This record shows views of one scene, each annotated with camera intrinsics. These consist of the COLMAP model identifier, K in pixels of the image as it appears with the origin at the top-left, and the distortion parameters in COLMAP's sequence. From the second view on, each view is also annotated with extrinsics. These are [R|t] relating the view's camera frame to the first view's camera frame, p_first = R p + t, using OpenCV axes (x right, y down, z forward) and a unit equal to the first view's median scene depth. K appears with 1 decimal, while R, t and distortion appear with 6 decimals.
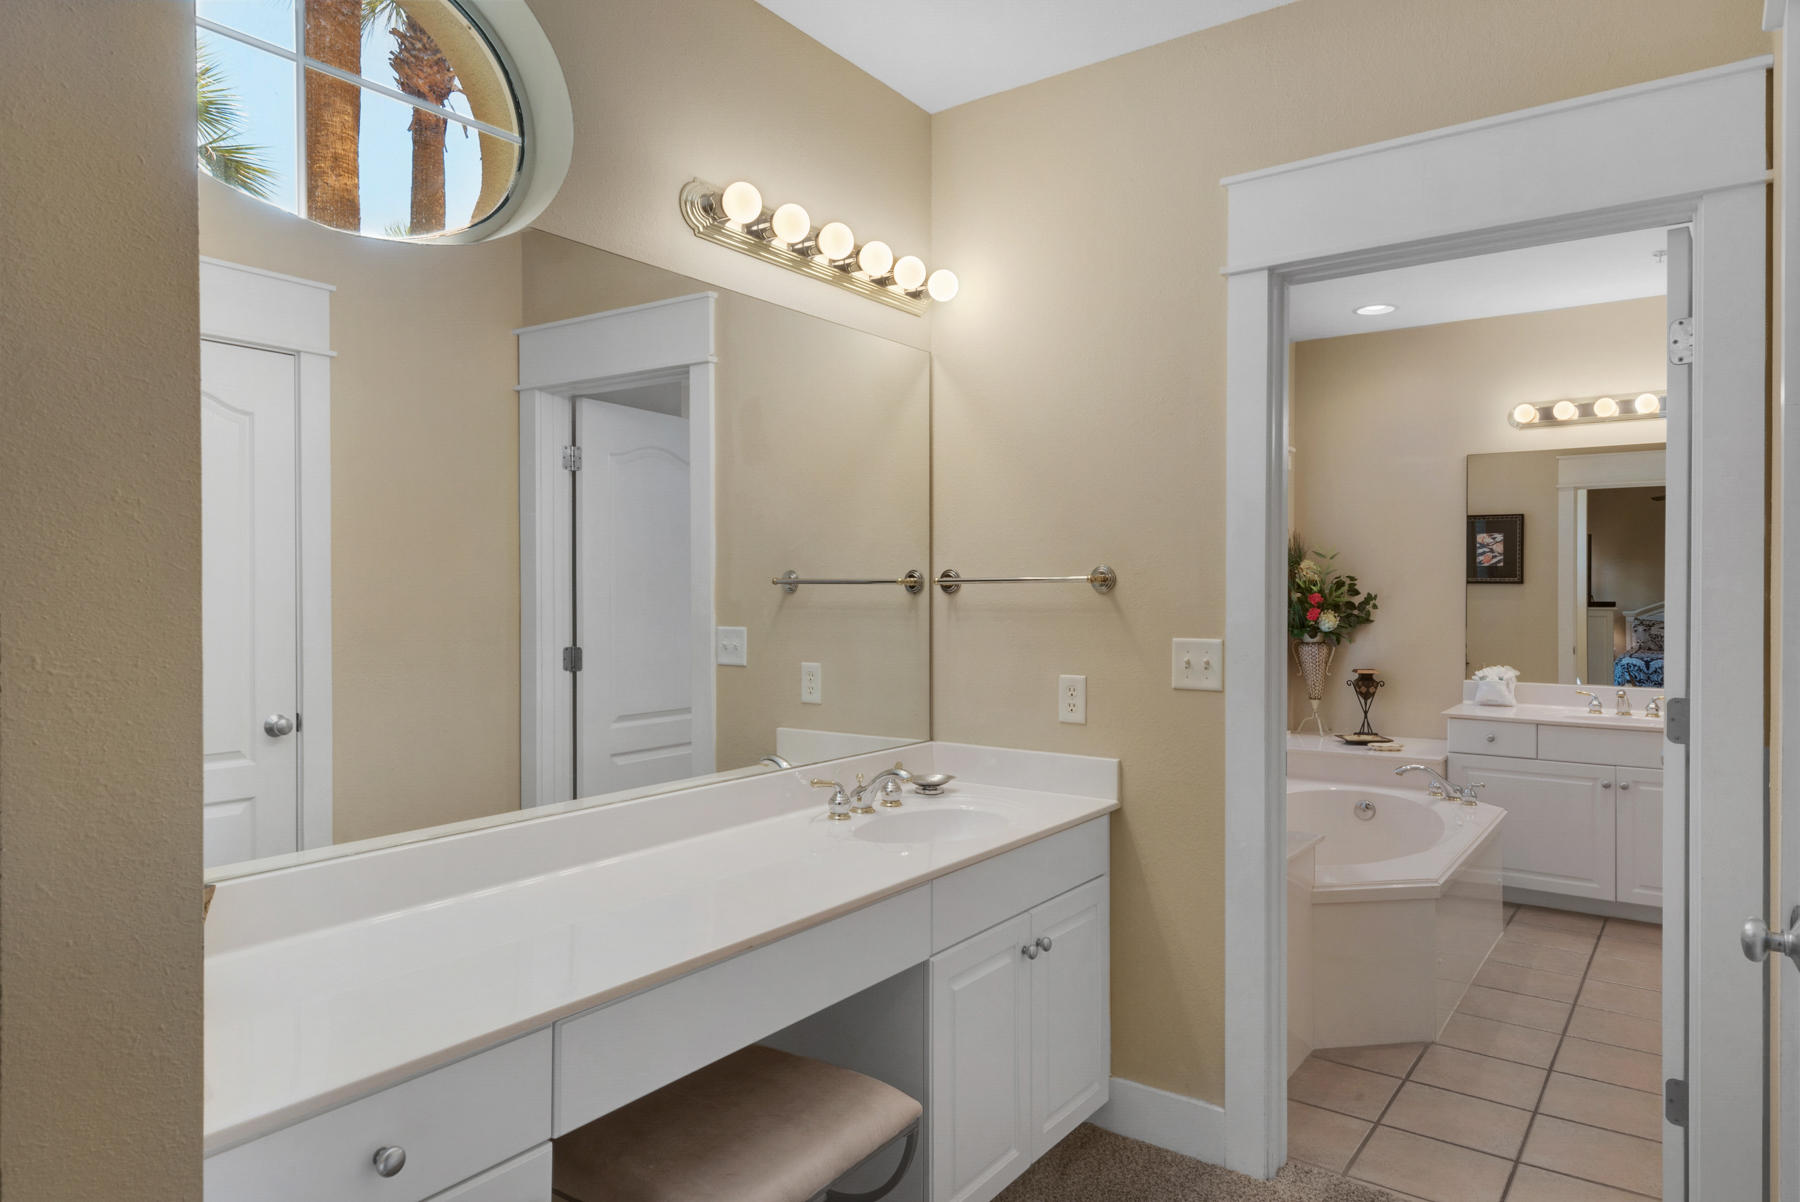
lens RADIAL K [[1134.0, 0, 896.8], [0, 1134.0, 596.2], [0, 0, 1]] dist [0.049259, -0.000071]
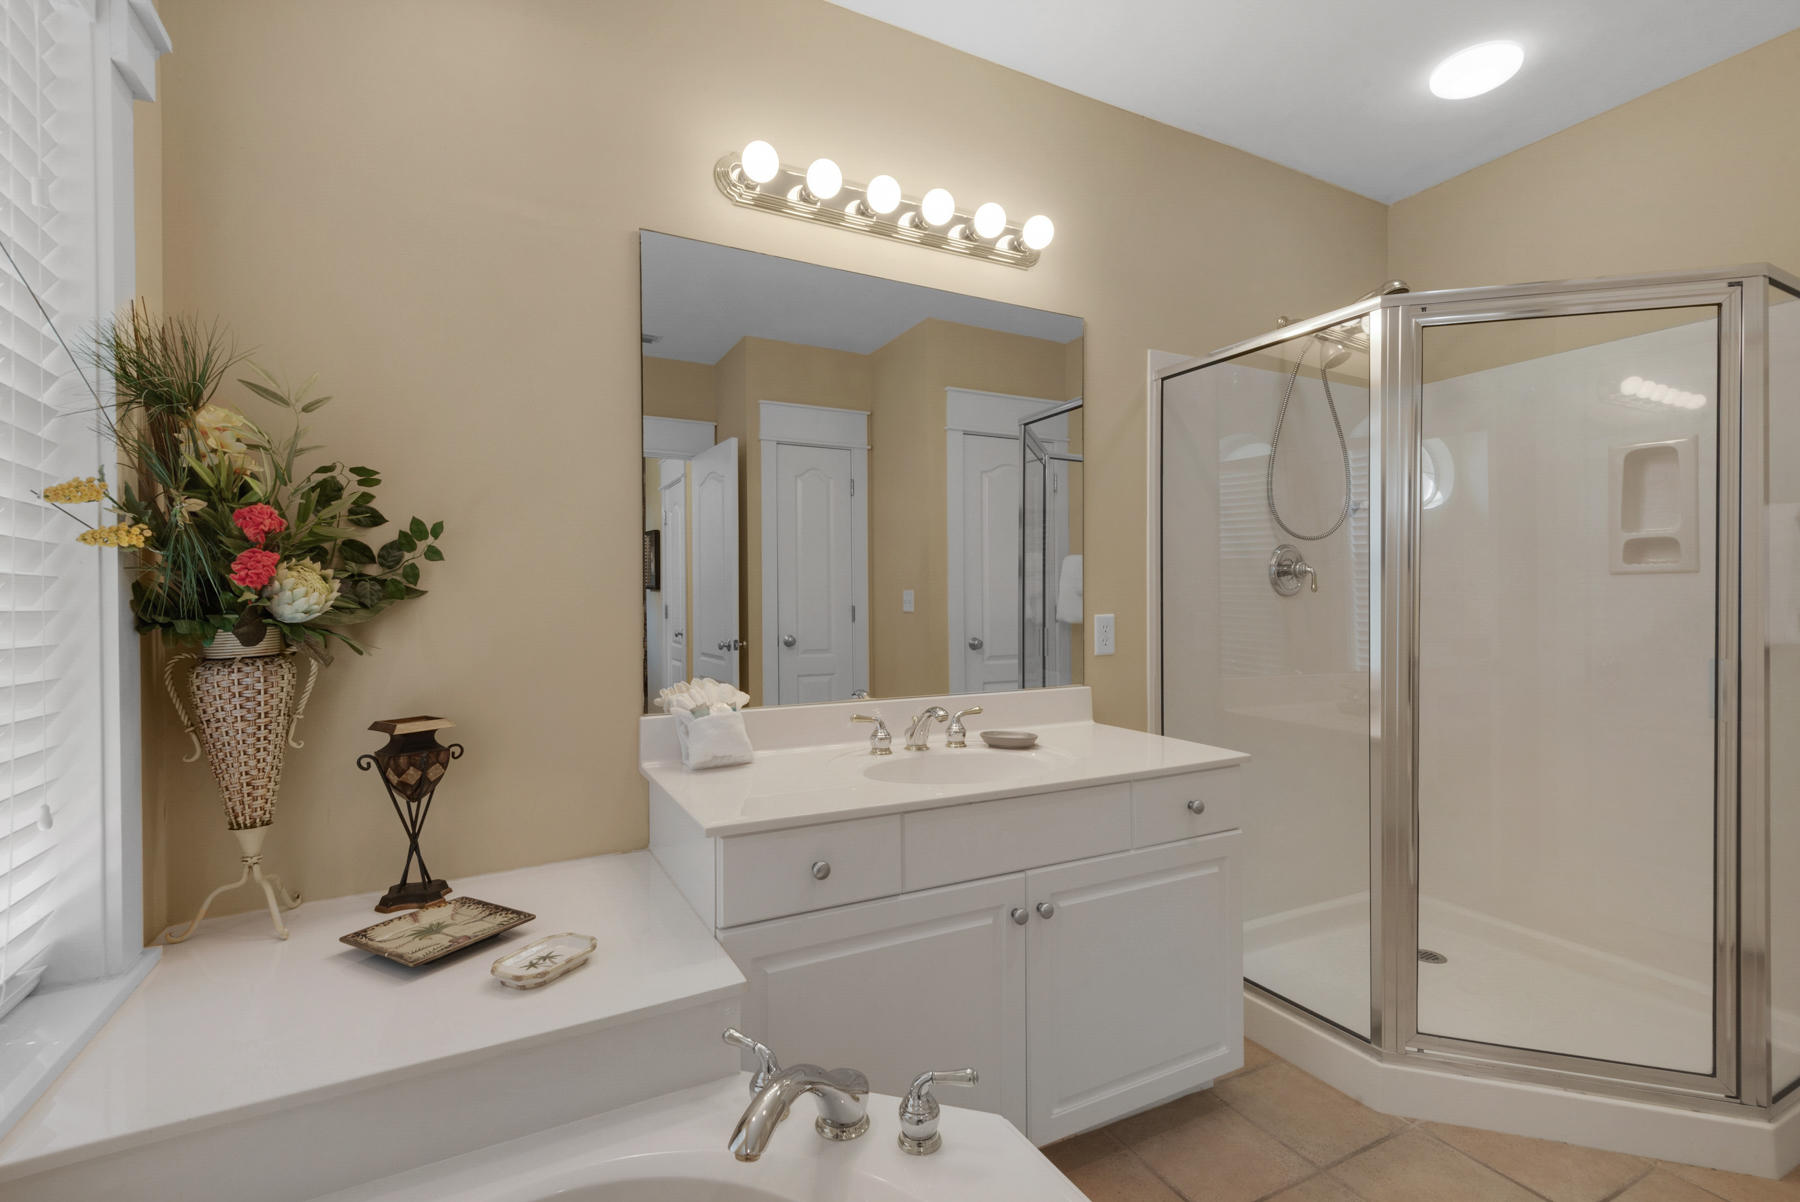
lens RADIAL K [[824.5, 0, 913.6], [0, 824.5, 600.5], [0, 0, 1]] dist [0.003159, -0.000286]
pose [[0.440380, -0.005790, 0.897793, 0.237004], [0.011030, 0.999939, 0.001038, 0.026071], [-0.897744, 0.009445, 0.440417, 0.726293]]
